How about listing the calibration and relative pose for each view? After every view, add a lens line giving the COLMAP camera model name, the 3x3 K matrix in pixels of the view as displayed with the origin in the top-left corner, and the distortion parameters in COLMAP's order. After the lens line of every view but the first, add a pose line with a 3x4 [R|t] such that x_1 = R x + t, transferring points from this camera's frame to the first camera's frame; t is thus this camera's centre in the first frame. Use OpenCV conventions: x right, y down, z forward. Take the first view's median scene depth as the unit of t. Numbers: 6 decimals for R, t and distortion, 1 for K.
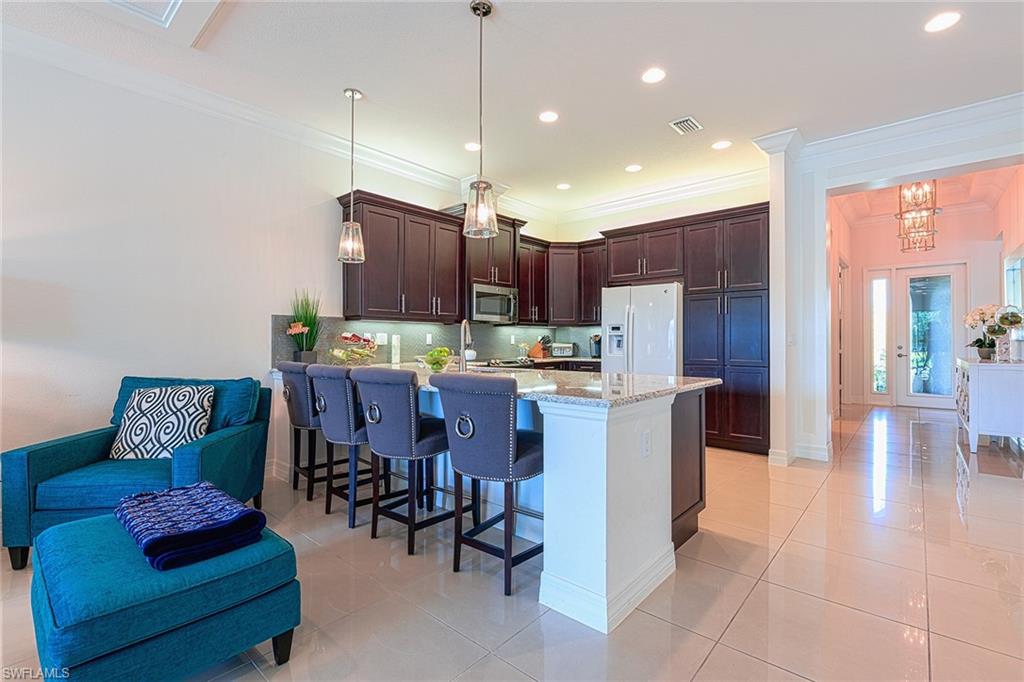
lens RADIAL K [[474.6, 0, 512.0], [0, 474.6, 341.0], [0, 0, 1]] dist [-0.001018, -0.000181]
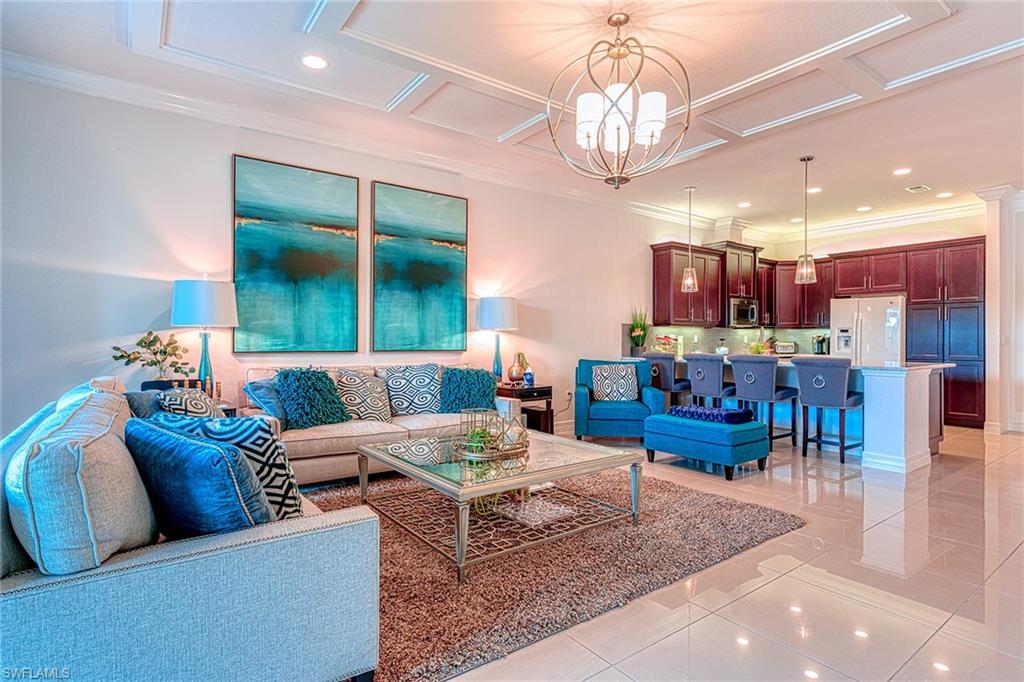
lens RADIAL K [[525.1, 0, 512.0], [0, 525.1, 341.0], [0, 0, 1]] dist [-0.006958, -0.000209]
pose [[0.974574, 0.004633, -0.224020, -0.363439], [-0.003796, 0.999984, 0.004167, -0.001883], [0.224036, -0.003211, 0.974576, -0.621536]]
